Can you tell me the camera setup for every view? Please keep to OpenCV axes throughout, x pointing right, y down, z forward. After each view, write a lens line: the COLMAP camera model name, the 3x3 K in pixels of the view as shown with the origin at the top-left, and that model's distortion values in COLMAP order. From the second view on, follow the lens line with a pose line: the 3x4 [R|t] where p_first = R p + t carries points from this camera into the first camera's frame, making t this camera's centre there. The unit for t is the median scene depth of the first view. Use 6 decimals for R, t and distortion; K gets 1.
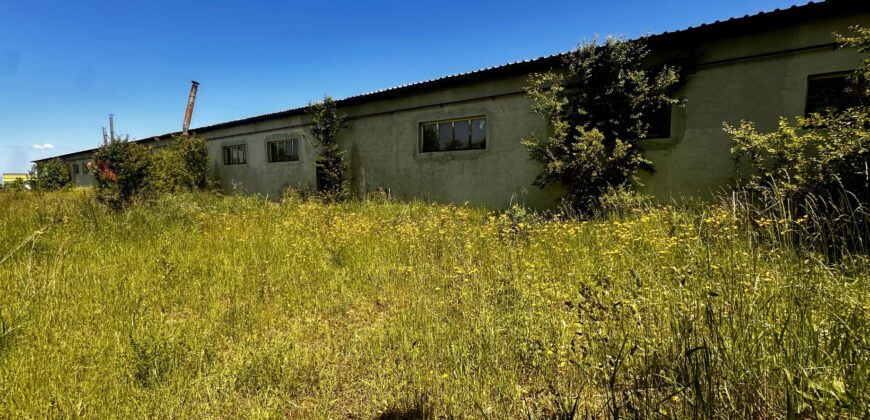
lens RADIAL K [[349.0, 0, 435.0], [0, 349.0, 210.0], [0, 0, 1]] dist [0.000154, 0.000041]
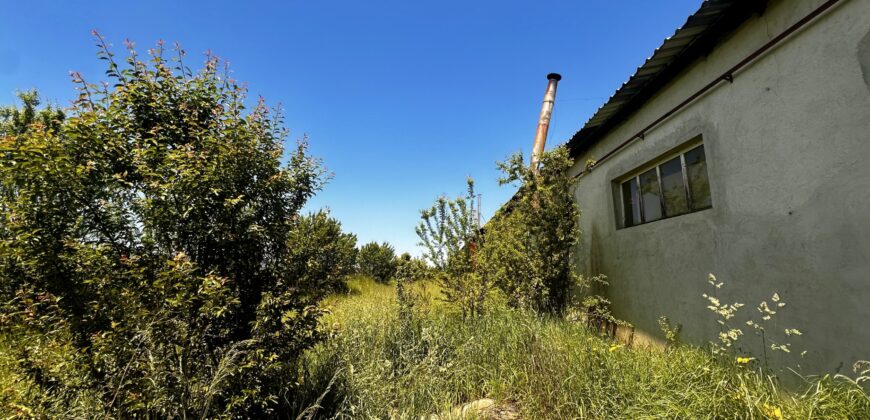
lens RADIAL K [[349.0, 0, 435.0], [0, 349.0, 210.0], [0, 0, 1]] dist [0.000154, 0.000041]
pose [[0.576947, -0.151793, -0.802553, -0.432203], [-0.062810, 0.971425, -0.228886, -0.057769], [0.814363, 0.182463, 0.550927, 0.664324]]
